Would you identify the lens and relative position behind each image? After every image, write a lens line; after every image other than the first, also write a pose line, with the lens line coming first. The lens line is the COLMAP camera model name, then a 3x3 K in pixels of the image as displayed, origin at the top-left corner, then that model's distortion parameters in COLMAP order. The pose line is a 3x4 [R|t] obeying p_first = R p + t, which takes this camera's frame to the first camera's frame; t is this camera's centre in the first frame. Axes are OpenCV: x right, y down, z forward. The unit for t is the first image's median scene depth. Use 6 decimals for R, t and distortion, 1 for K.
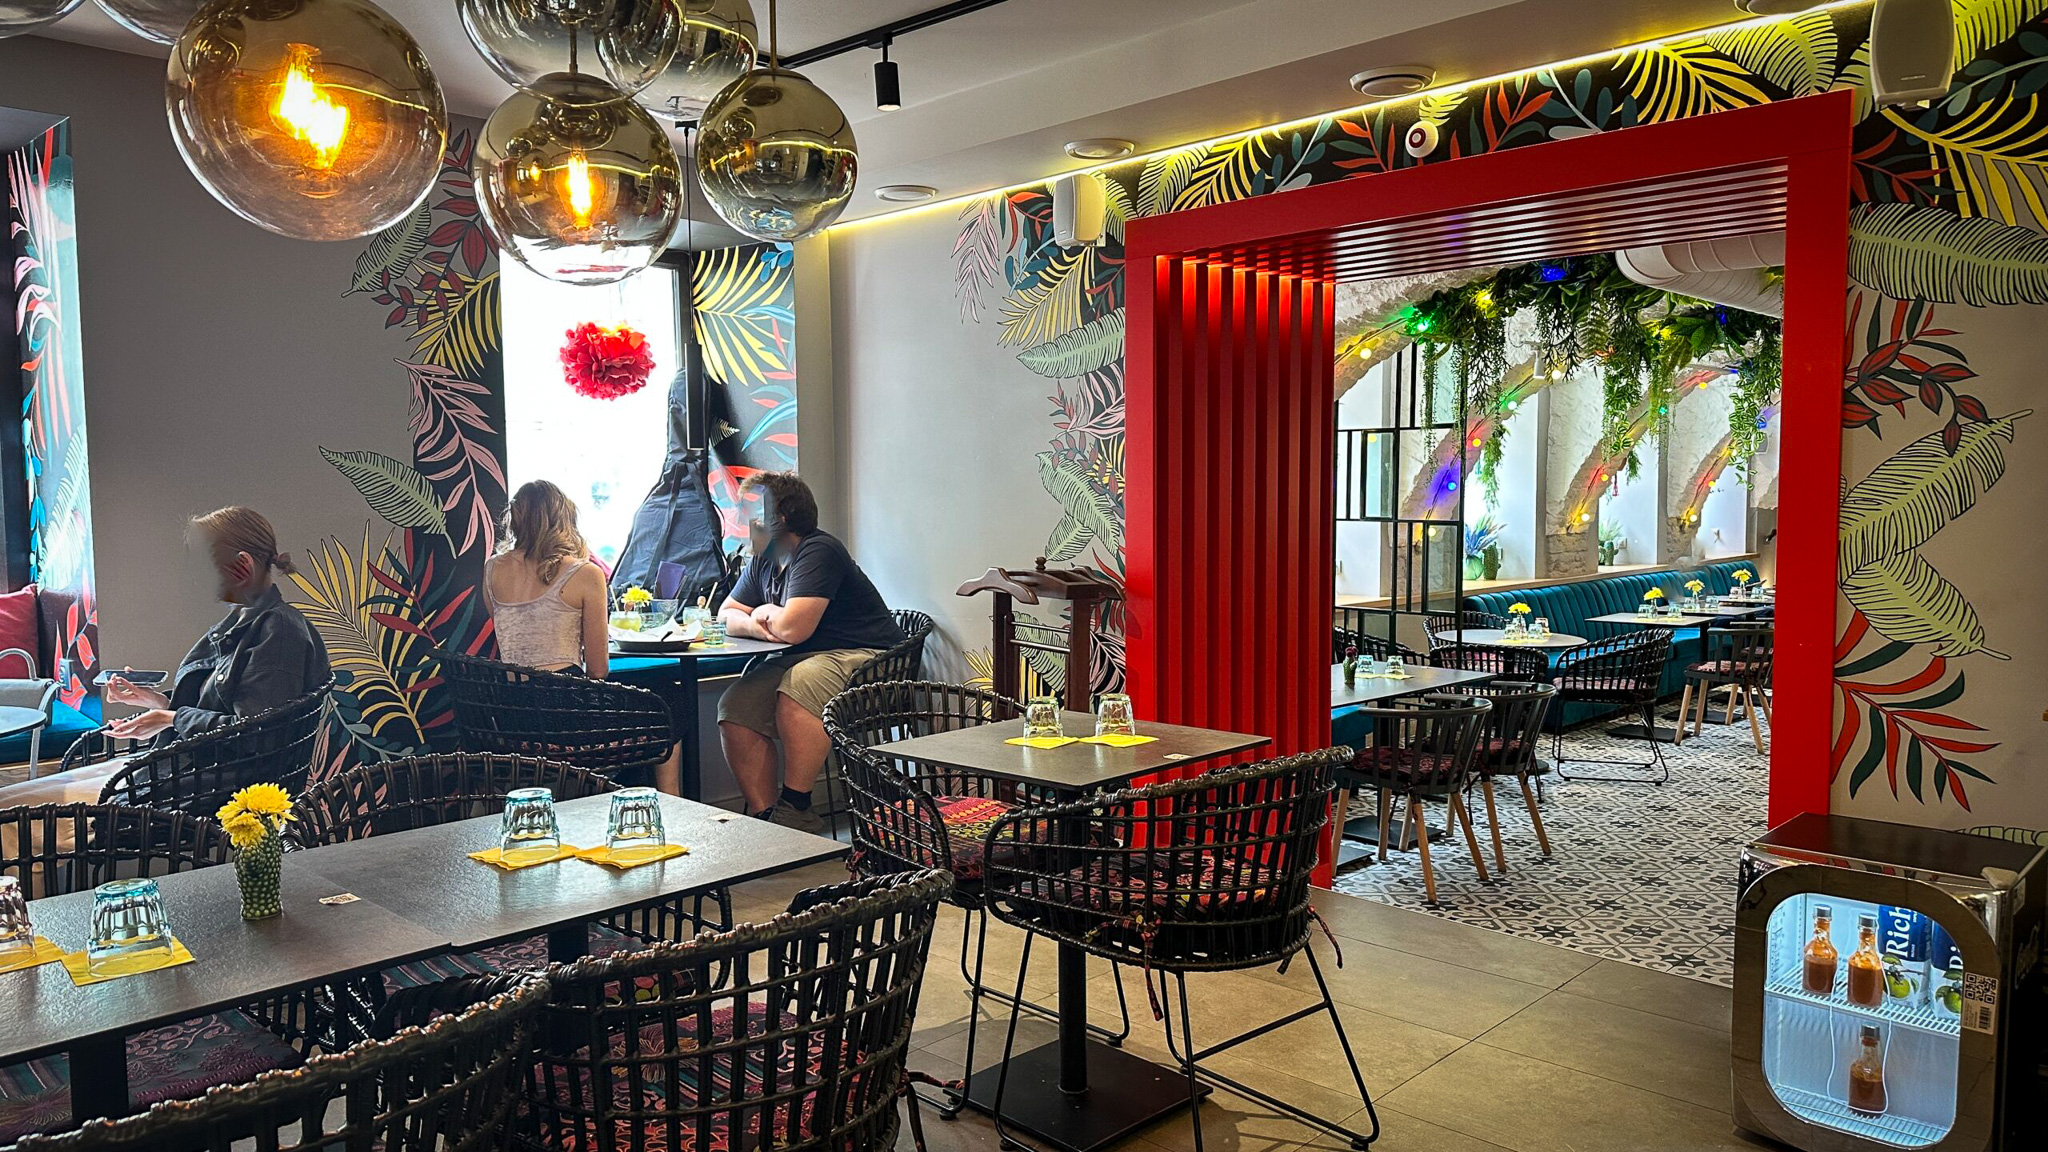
lens RADIAL K [[1458.8, 0, 1017.9], [0, 1458.8, 598.9], [0, 0, 1]] dist [-0.000495, -0.004162]
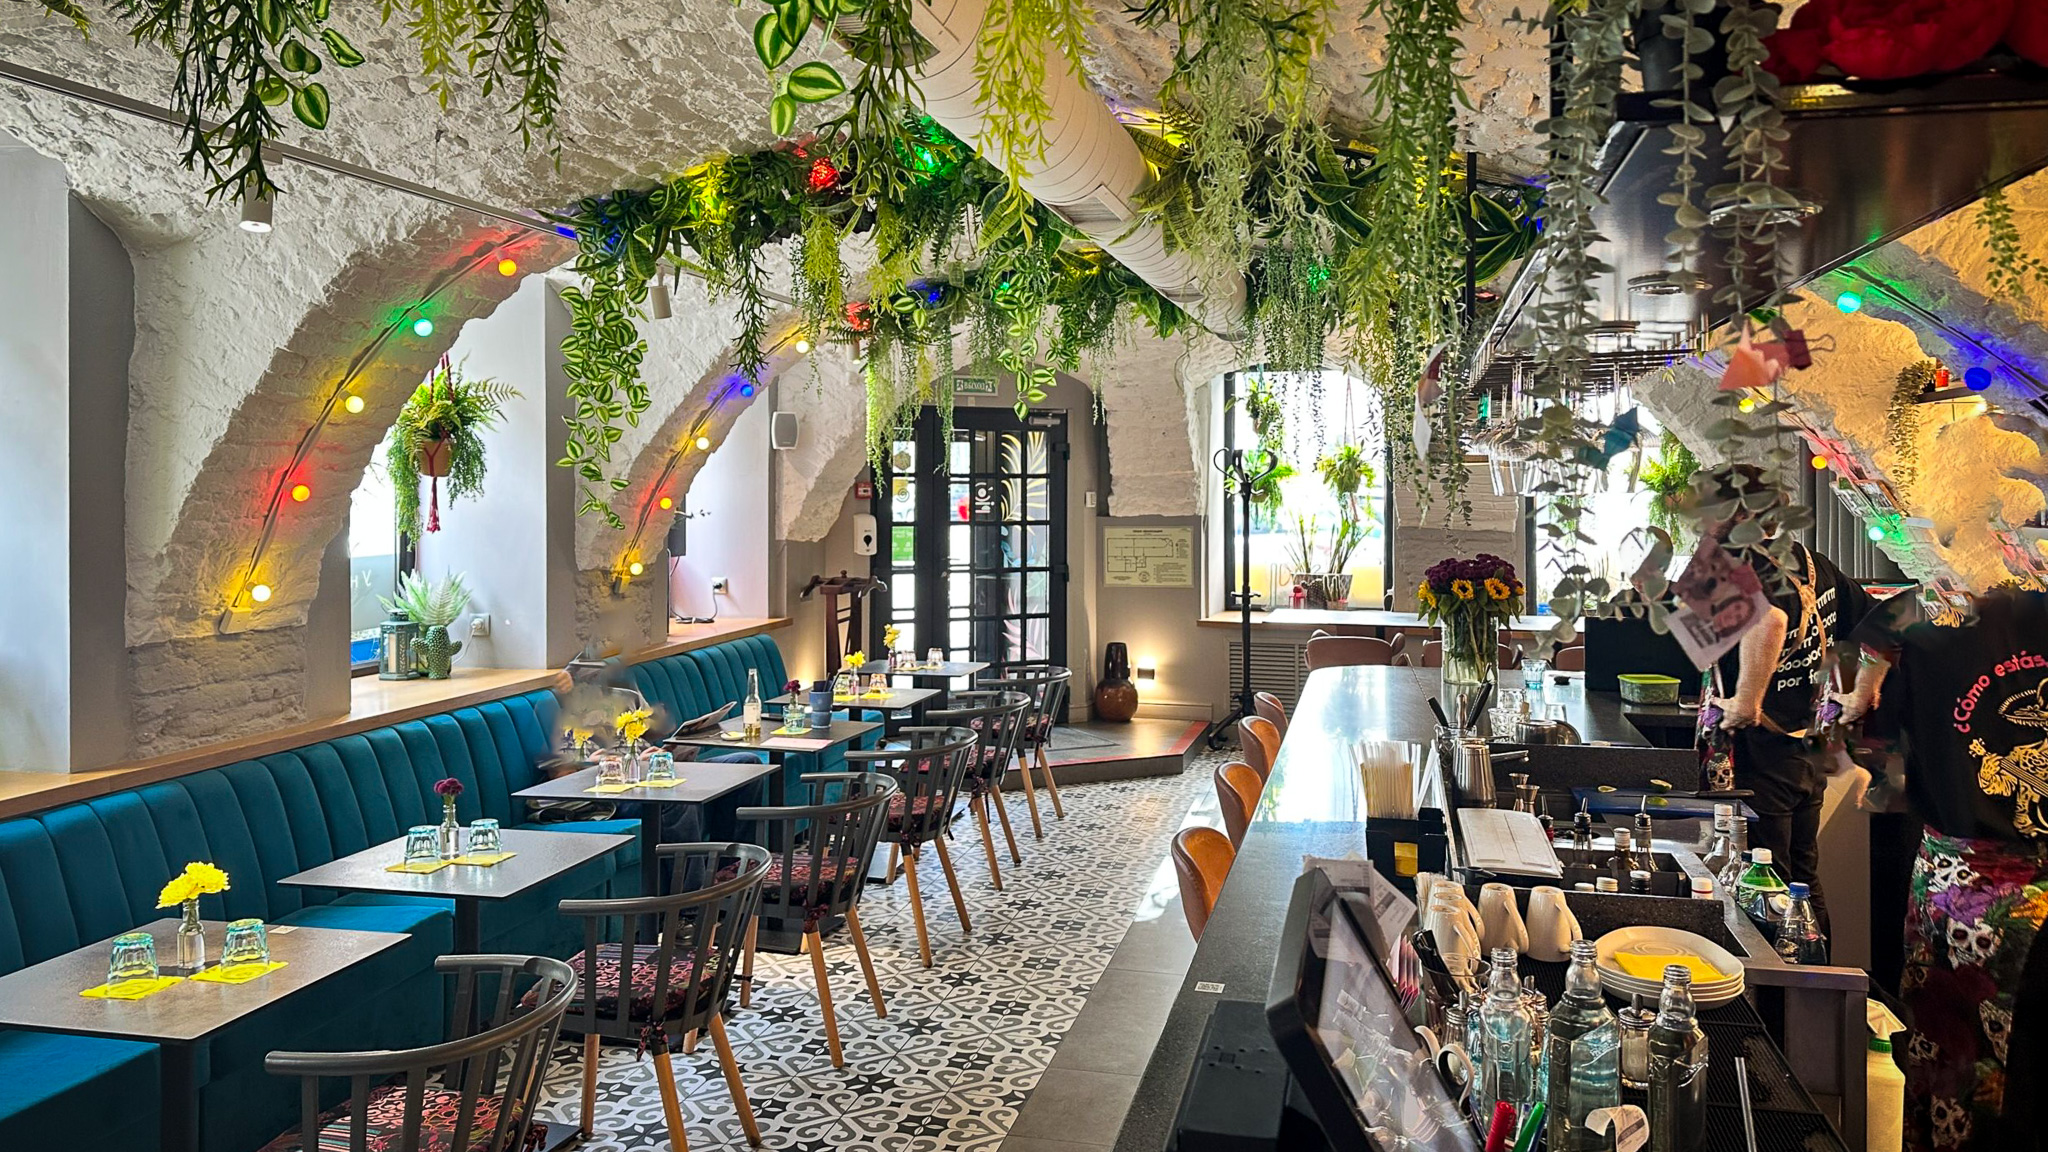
lens RADIAL K [[1493.1, 0, 1024.0], [0, 1493.1, 576.0], [0, 0, 1]] dist [-0.008038, -0.004224]
pose [[0.869713, -0.020431, 0.493135, 0.457460], [0.027197, 0.999609, -0.006551, -0.064777], [-0.492809, 0.019109, 0.869928, 0.673463]]
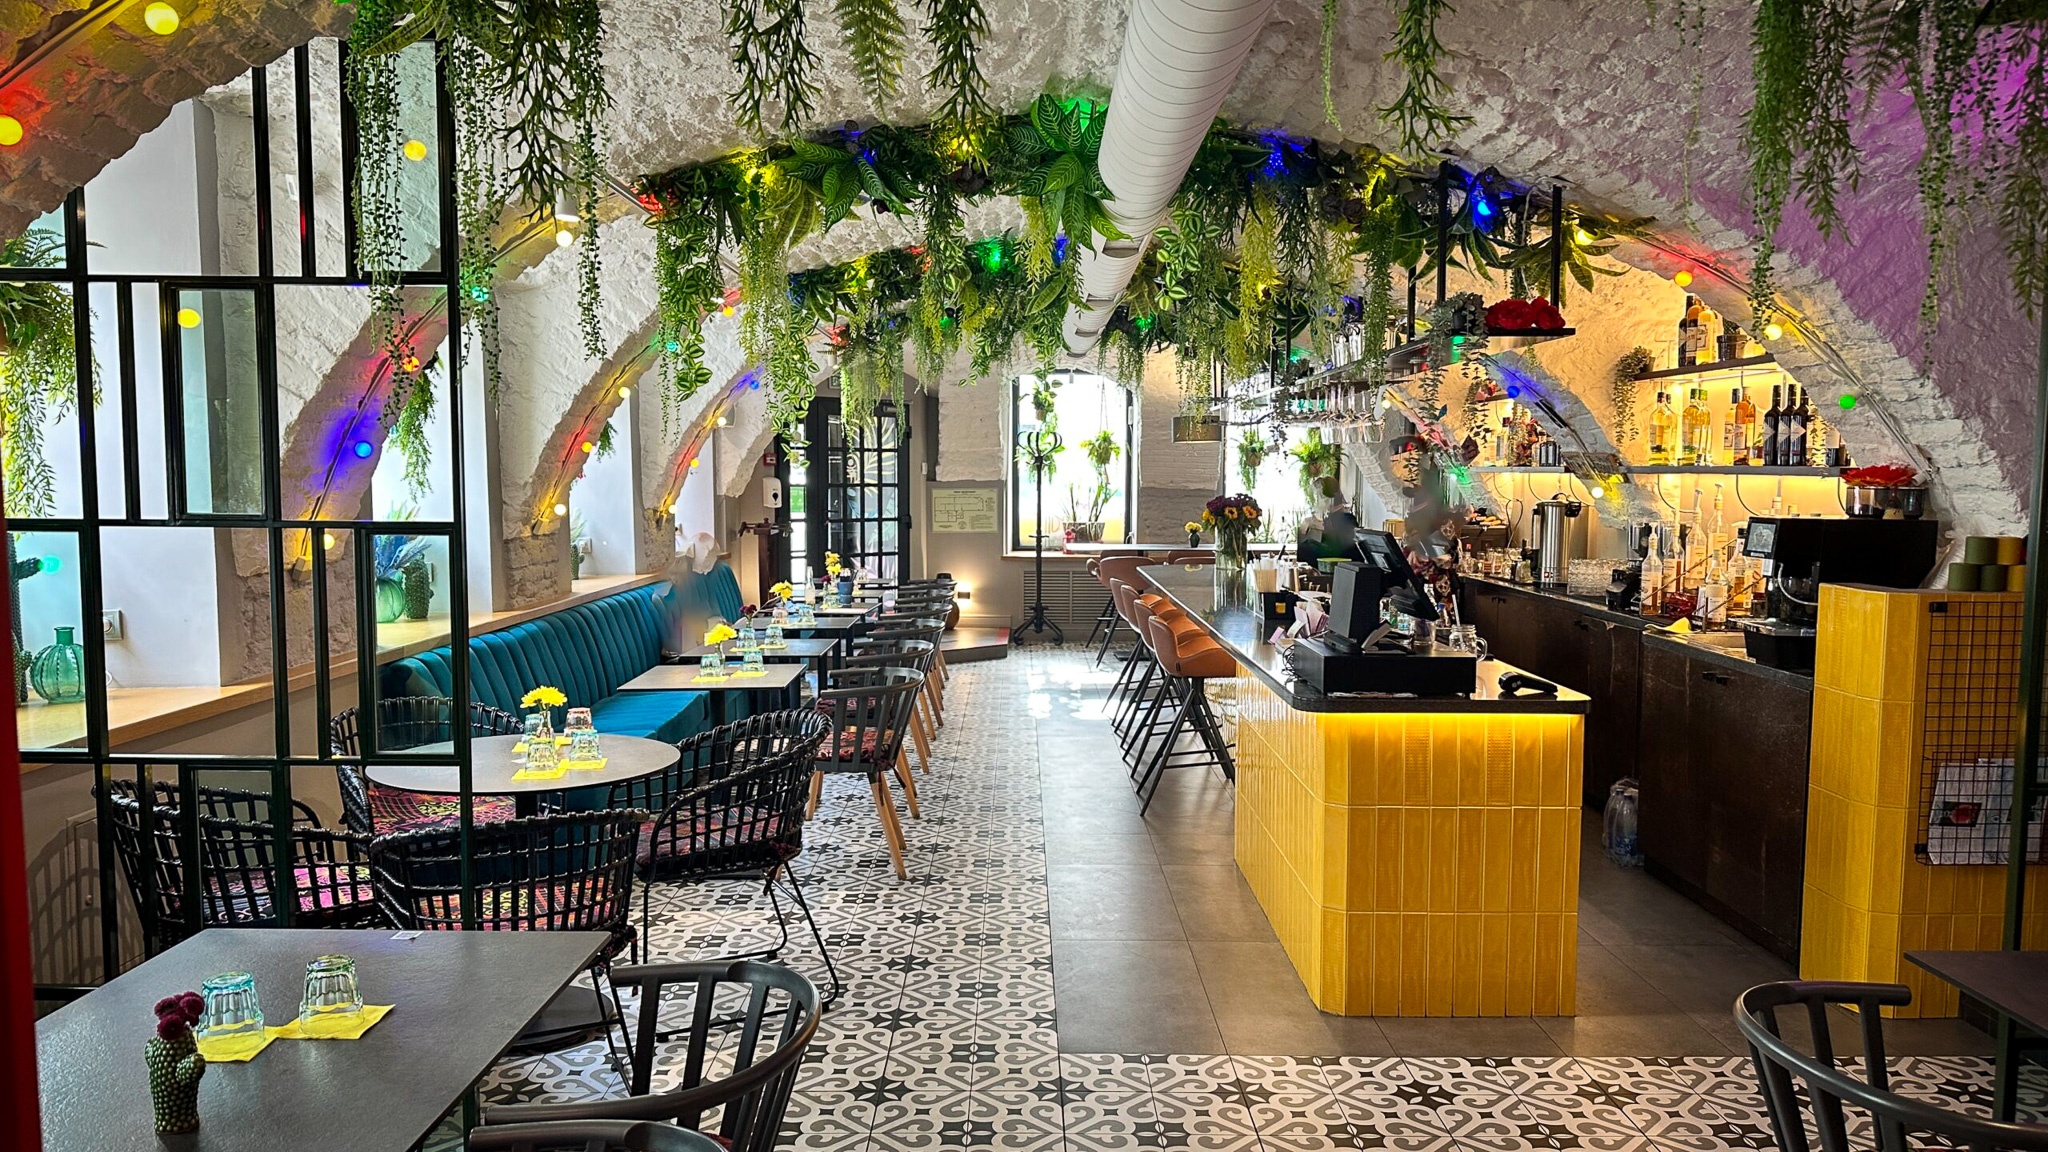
lens RADIAL K [[1458.8, 0, 1017.9], [0, 1458.8, 598.9], [0, 0, 1]] dist [-0.000495, -0.004162]
pose [[0.721557, -0.048876, 0.690628, 0.113858], [0.044949, 0.998708, 0.023716, -0.028577], [-0.690895, 0.013930, 0.722821, 0.497932]]
